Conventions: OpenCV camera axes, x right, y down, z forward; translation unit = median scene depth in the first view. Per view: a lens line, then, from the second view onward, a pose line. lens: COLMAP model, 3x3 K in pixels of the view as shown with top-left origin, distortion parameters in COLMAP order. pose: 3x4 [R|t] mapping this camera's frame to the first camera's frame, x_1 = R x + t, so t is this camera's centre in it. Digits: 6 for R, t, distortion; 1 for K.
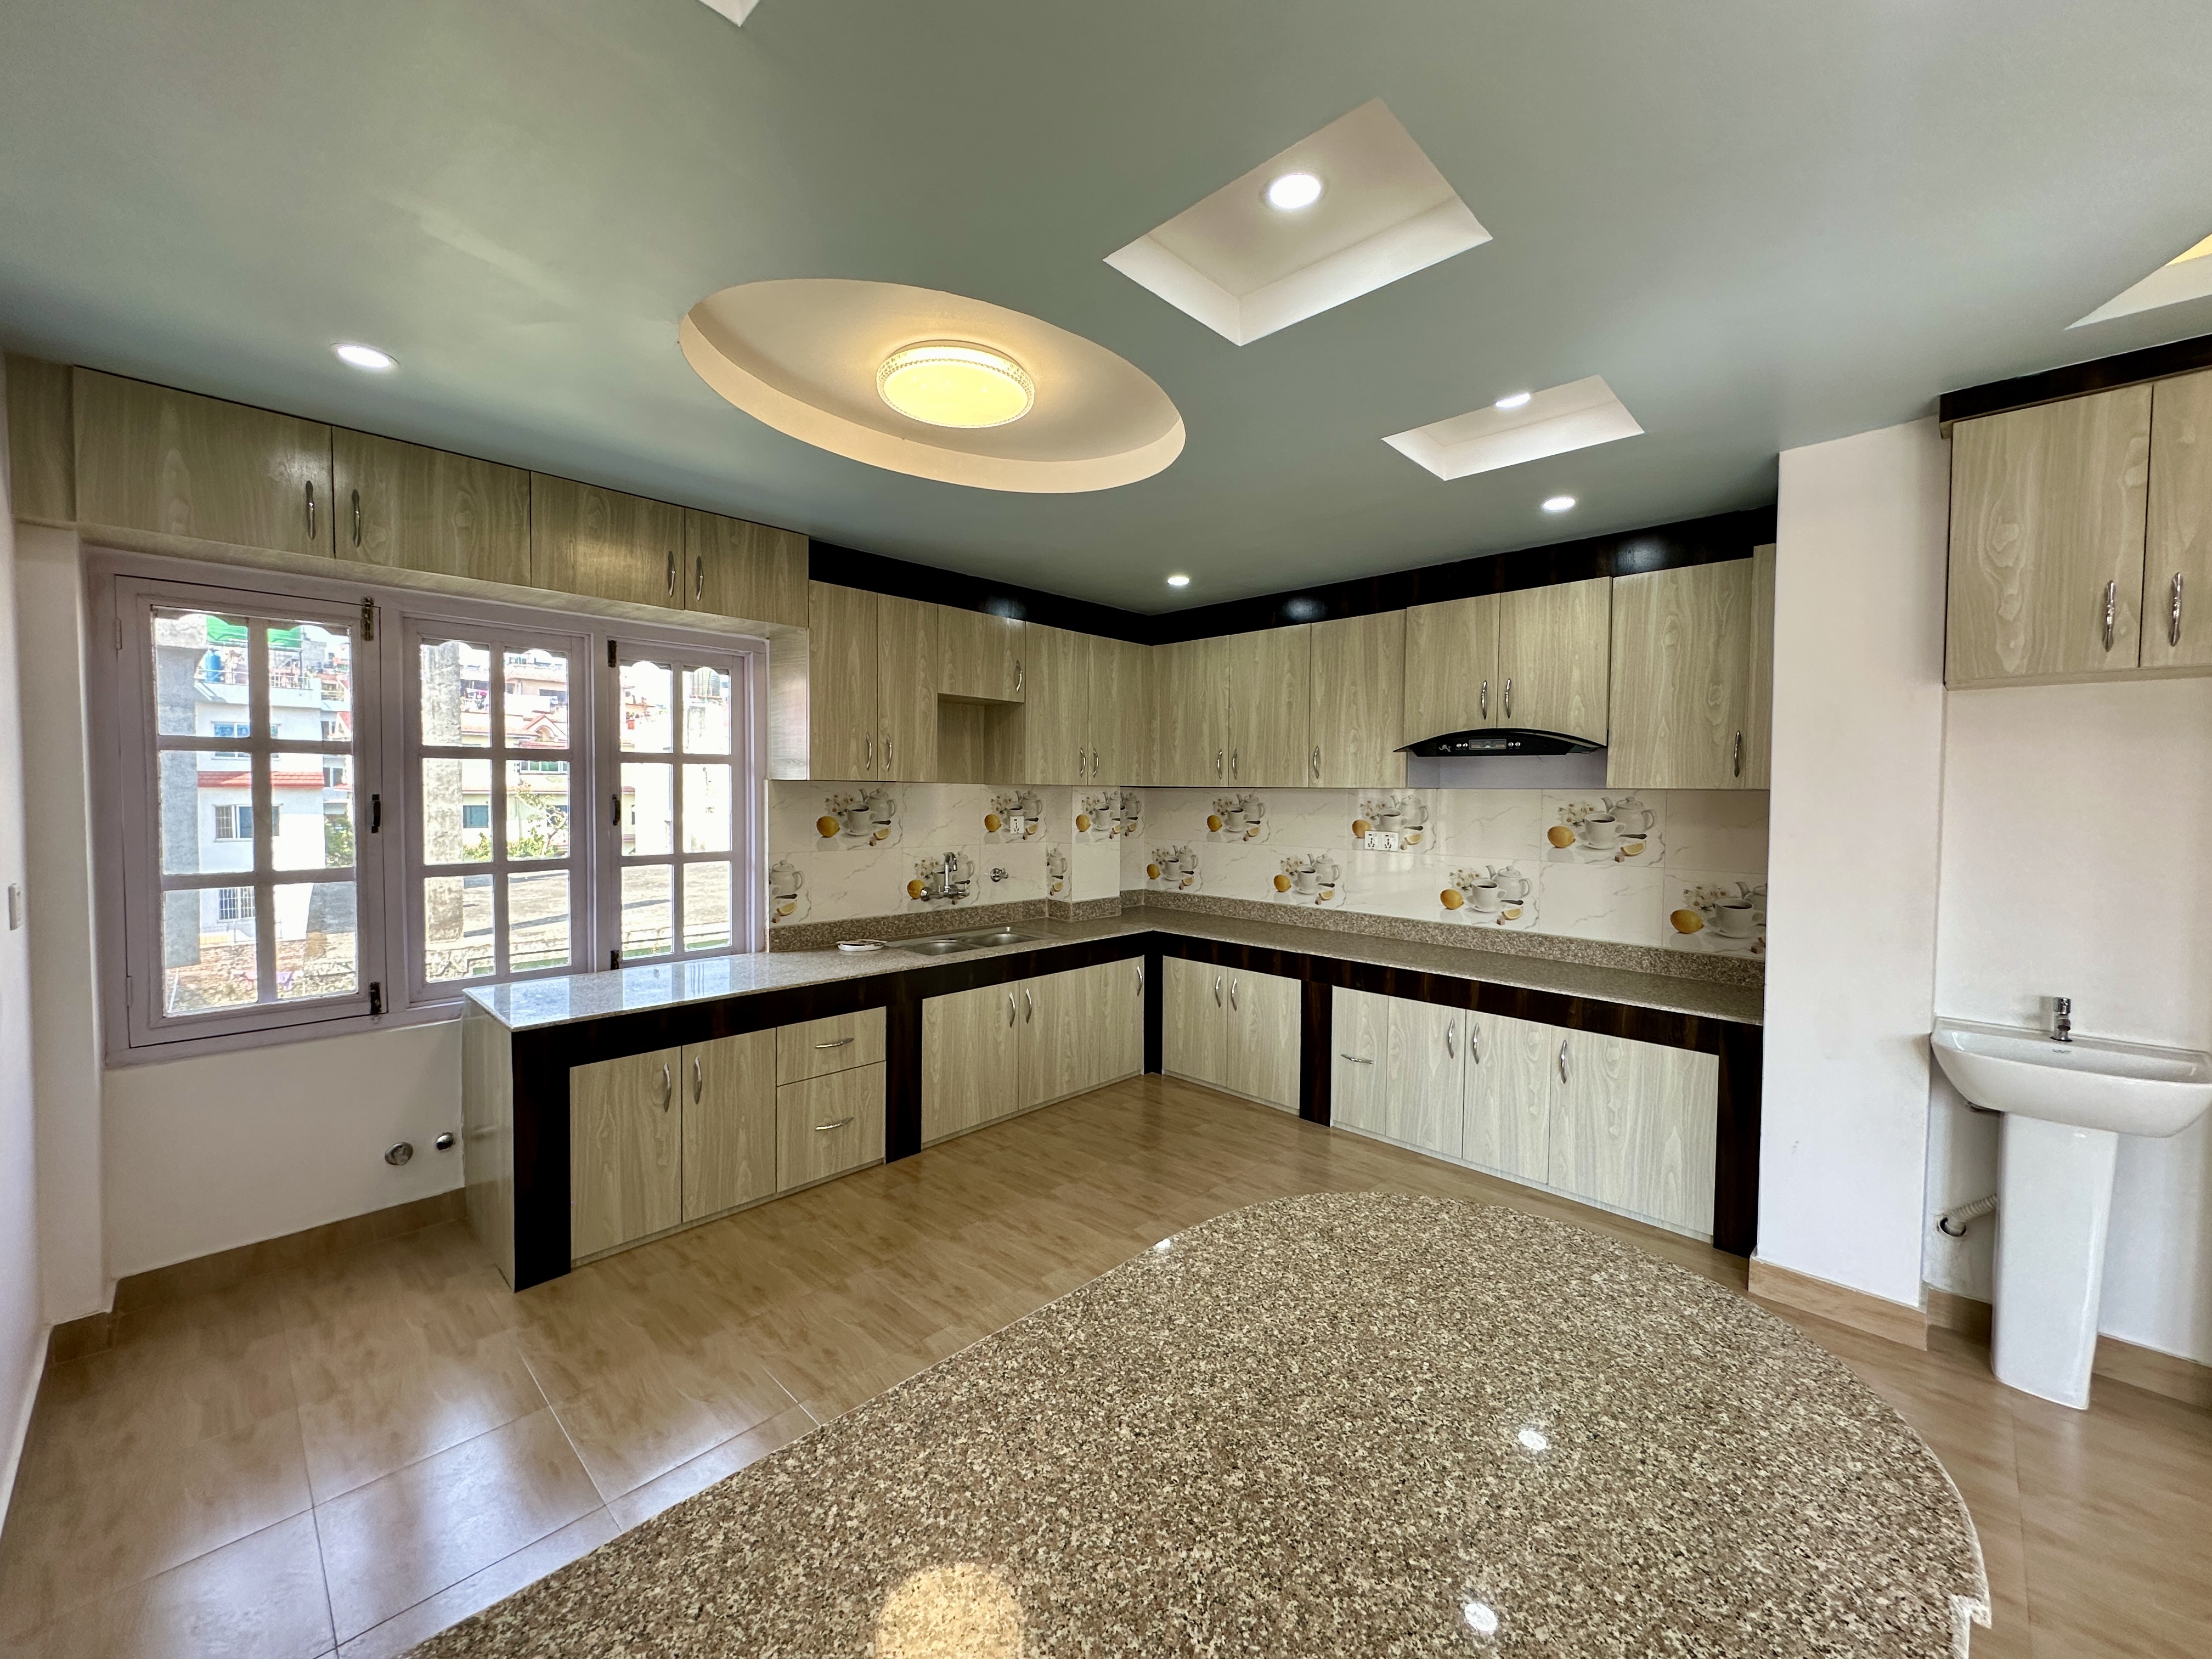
lens RADIAL K [[878.8, 0, 1090.6], [0, 878.8, 818.7], [0, 0, 1]] dist [-0.002817, -0.000246]
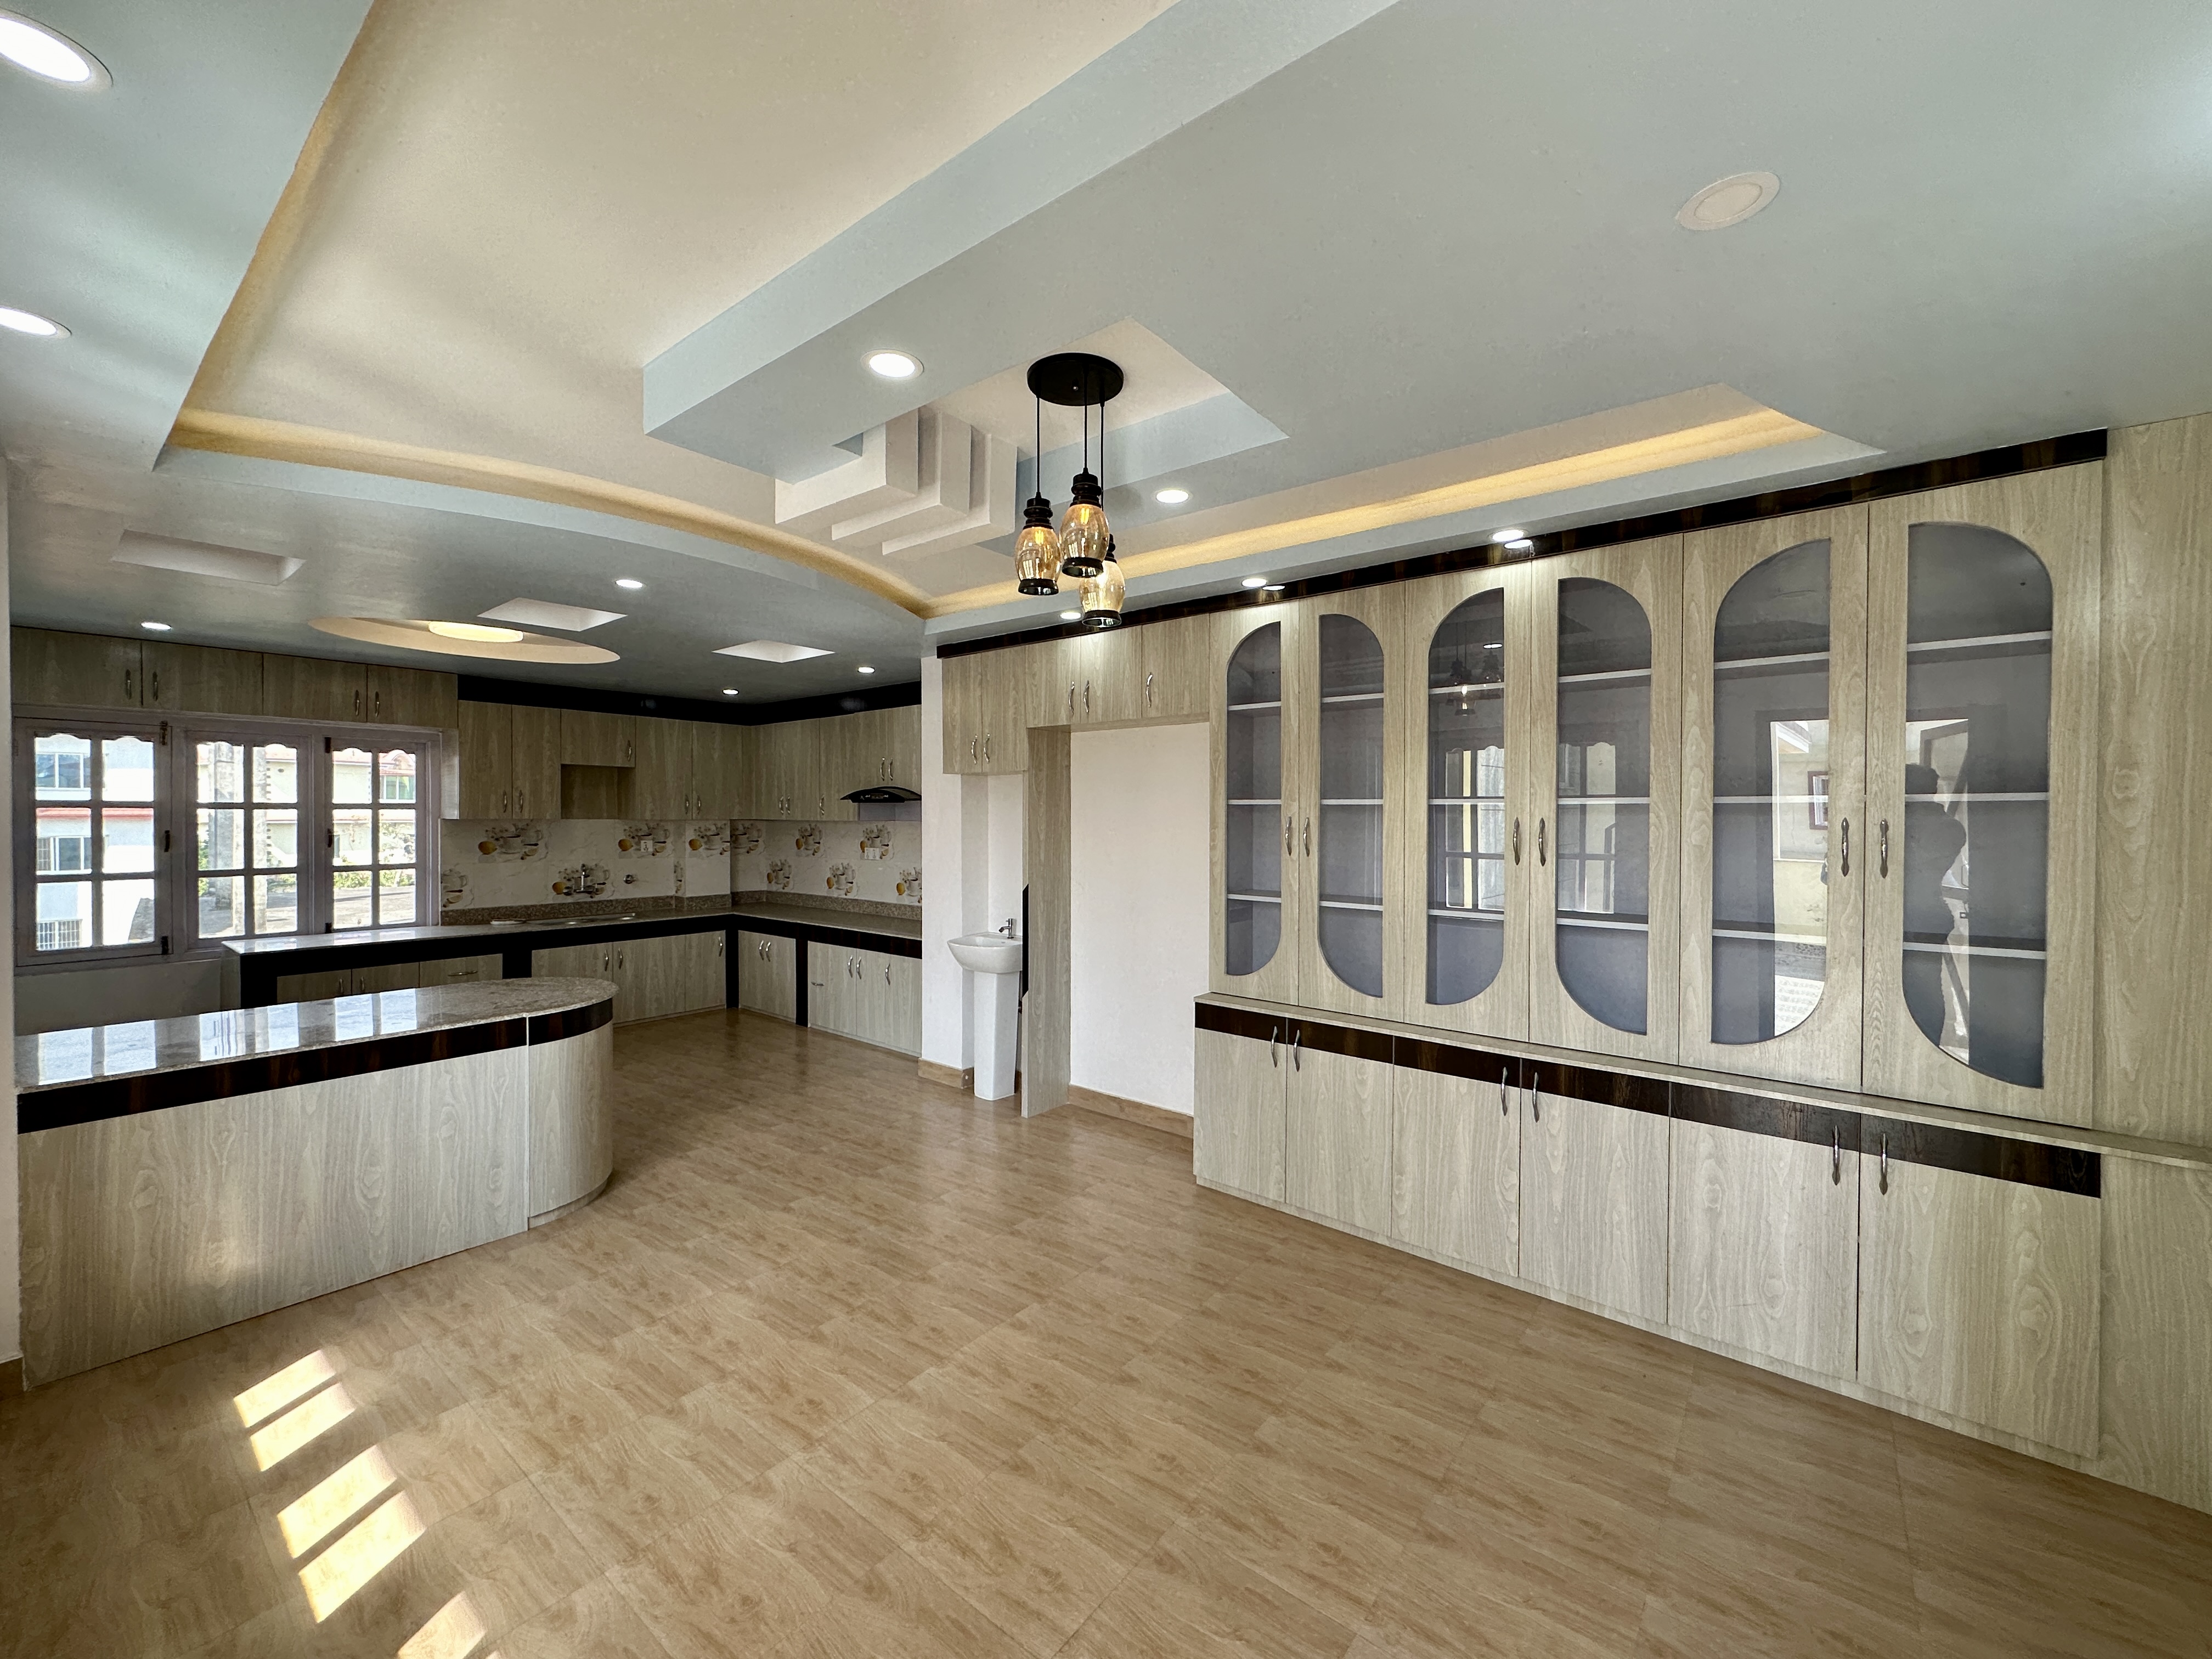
lens RADIAL K [[878.8, 0, 1097.2], [0, 878.8, 819.9], [0, 0, 1]] dist [-0.002817, -0.000246]
pose [[0.994865, -0.007182, 0.100960, 0.680101], [0.010026, 0.999566, -0.027692, 0.014694], [-0.100717, 0.028562, 0.994505, -0.737814]]
